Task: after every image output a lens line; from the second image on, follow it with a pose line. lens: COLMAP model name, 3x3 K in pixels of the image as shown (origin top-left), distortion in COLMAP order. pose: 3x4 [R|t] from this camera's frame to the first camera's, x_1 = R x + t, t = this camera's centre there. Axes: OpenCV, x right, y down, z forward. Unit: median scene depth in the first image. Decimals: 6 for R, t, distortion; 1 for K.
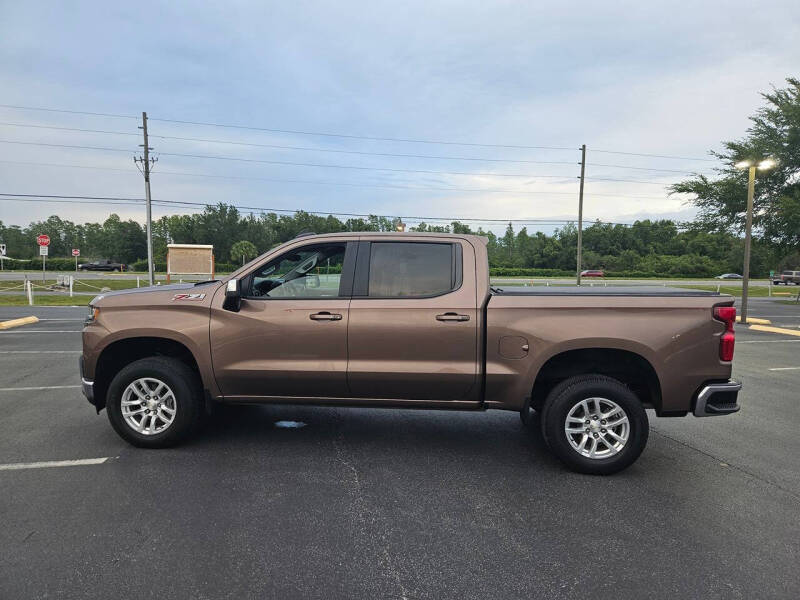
lens RADIAL K [[542.6, 0, 402.9], [0, 542.6, 306.7], [0, 0, 1]] dist [0.067589, -0.058688]
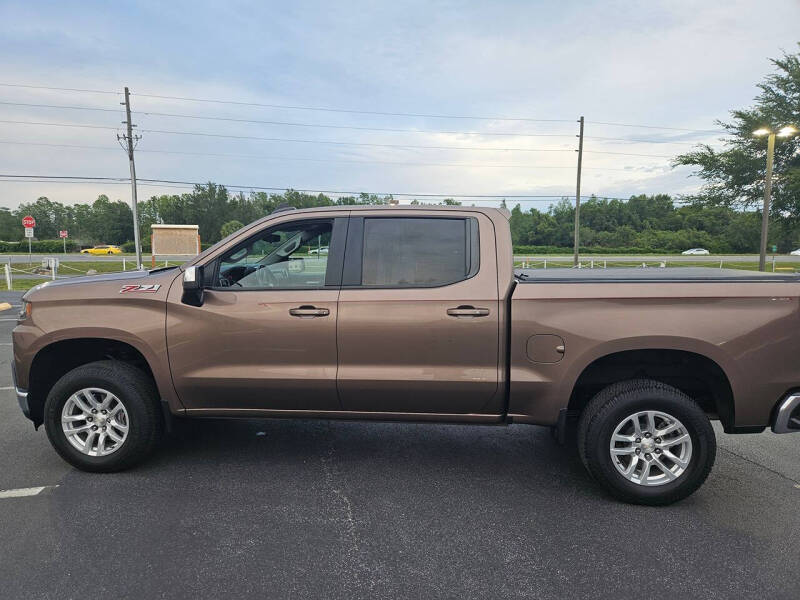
lens RADIAL K [[542.6, 0, 391.8], [0, 542.6, 307.3], [0, 0, 1]] dist [0.067589, -0.058688]
pose [[0.999929, -0.009668, -0.006913, -0.013789], [0.009937, 0.999149, 0.040022, -0.018035], [0.006520, -0.040088, 0.999175, 0.188731]]
